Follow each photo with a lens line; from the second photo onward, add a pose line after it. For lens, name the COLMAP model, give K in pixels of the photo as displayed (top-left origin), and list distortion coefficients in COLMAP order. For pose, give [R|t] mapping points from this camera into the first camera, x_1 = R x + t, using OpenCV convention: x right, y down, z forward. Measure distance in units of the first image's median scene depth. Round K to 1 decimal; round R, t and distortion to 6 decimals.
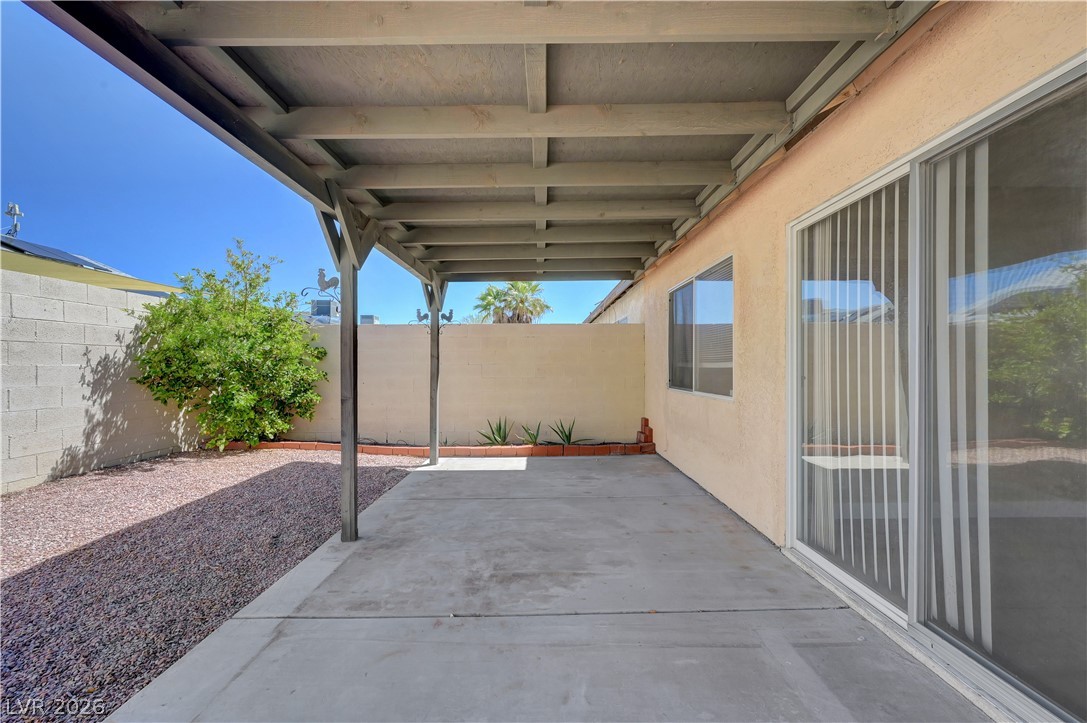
lens RADIAL K [[434.8, 0, 545.6], [0, 434.8, 366.3], [0, 0, 1]] dist [0.000592, -0.000286]
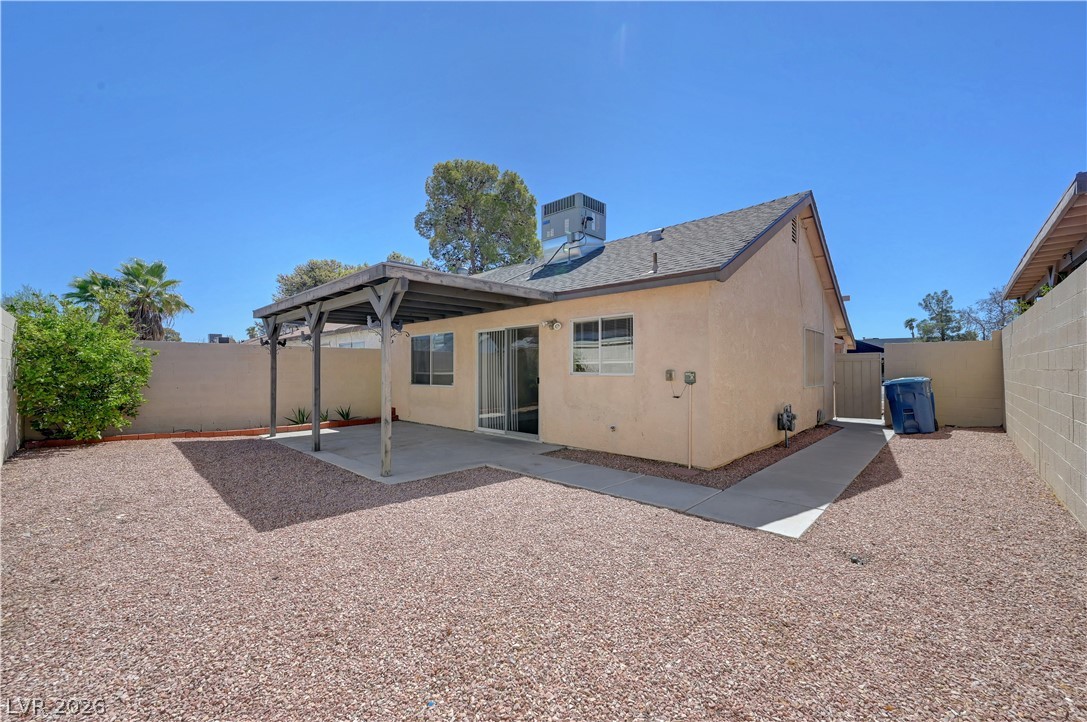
lens RADIAL K [[434.8, 0, 546.7], [0, 434.8, 367.2], [0, 0, 1]] dist [0.000592, -0.000286]
pose [[0.690510, 0.005653, 0.723301, -1.032706], [0.001578, 0.999955, -0.009322, -0.014310], [-0.723321, 0.007578, 0.690470, -1.177276]]
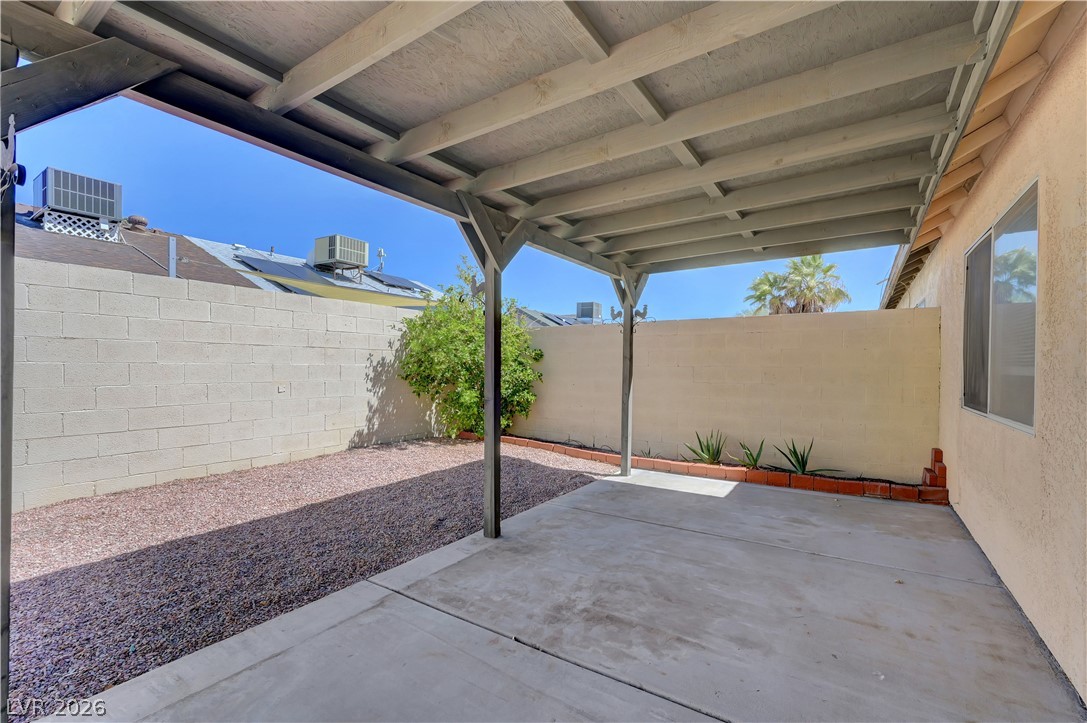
lens RADIAL K [[473.5, 0, 545.0], [0, 473.5, 371.5], [0, 0, 1]] dist [0.000738, 0.000496]
pose [[0.830590, 0.013162, -0.556729, 0.223823], [-0.008490, 0.999904, 0.010974, -0.004335], [0.556820, -0.004389, 0.830622, 0.113035]]
